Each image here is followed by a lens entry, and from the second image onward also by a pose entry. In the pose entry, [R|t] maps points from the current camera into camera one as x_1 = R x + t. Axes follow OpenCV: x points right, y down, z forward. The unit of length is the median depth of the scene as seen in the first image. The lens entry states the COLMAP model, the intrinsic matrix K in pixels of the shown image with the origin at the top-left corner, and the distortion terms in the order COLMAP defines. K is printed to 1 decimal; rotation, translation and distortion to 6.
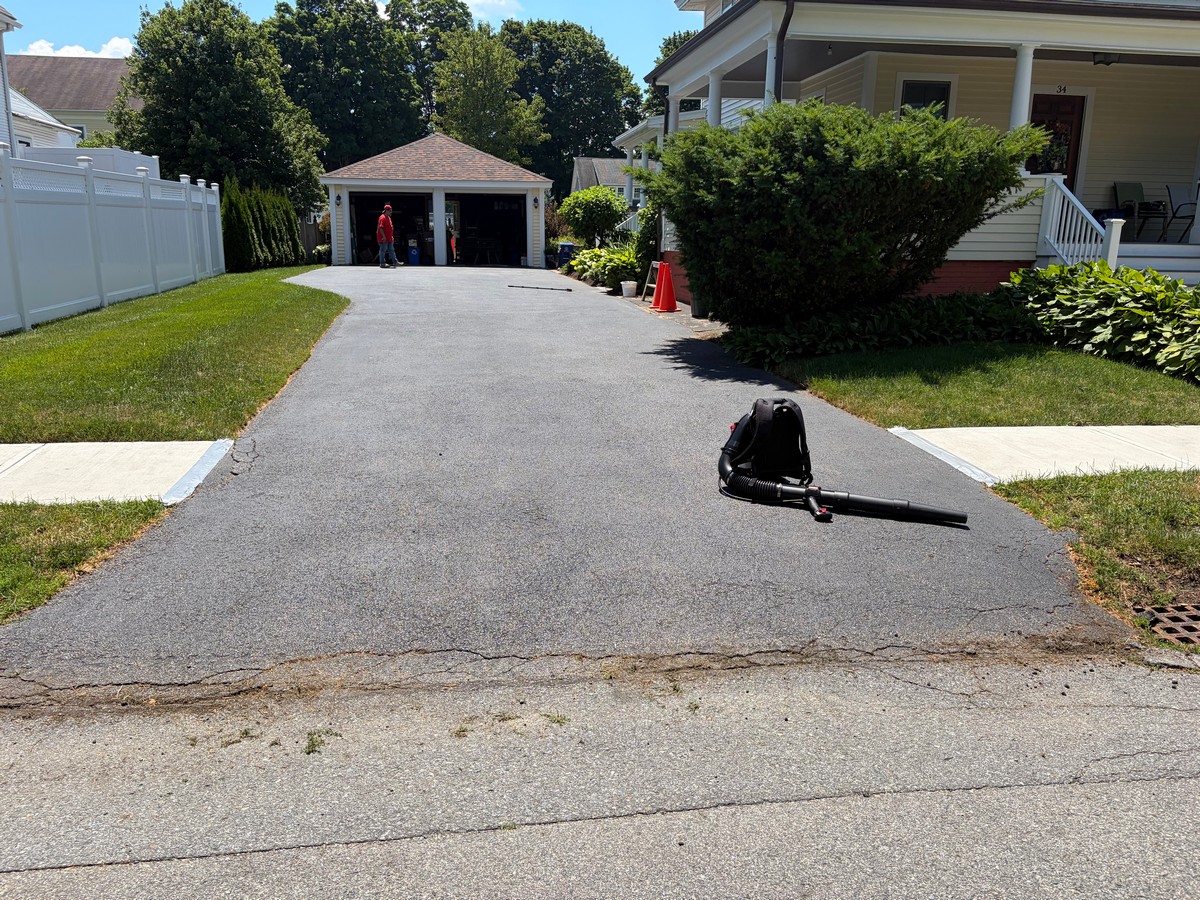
lens RADIAL K [[929.2, 0, 601.1], [0, 929.2, 441.8], [0, 0, 1]] dist [0.063667, -0.073343]
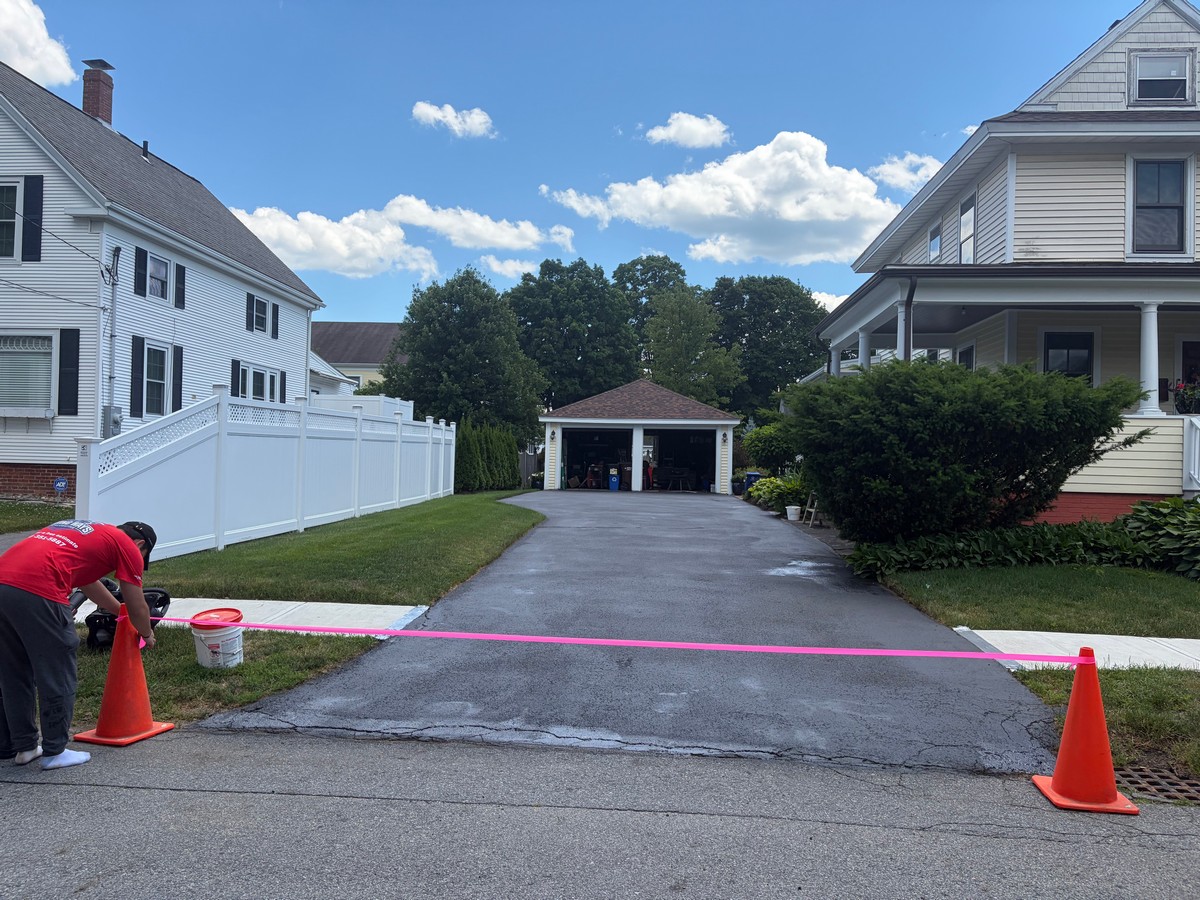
lens RADIAL K [[929.2, 0, 601.1], [0, 929.2, 441.8], [0, 0, 1]] dist [0.063667, -0.073343]
pose [[0.973772, 0.003608, -0.227496, 0.073993], [-0.058515, 0.970214, -0.235077, 0.031568], [0.219872, 0.242224, 0.944978, -0.134061]]
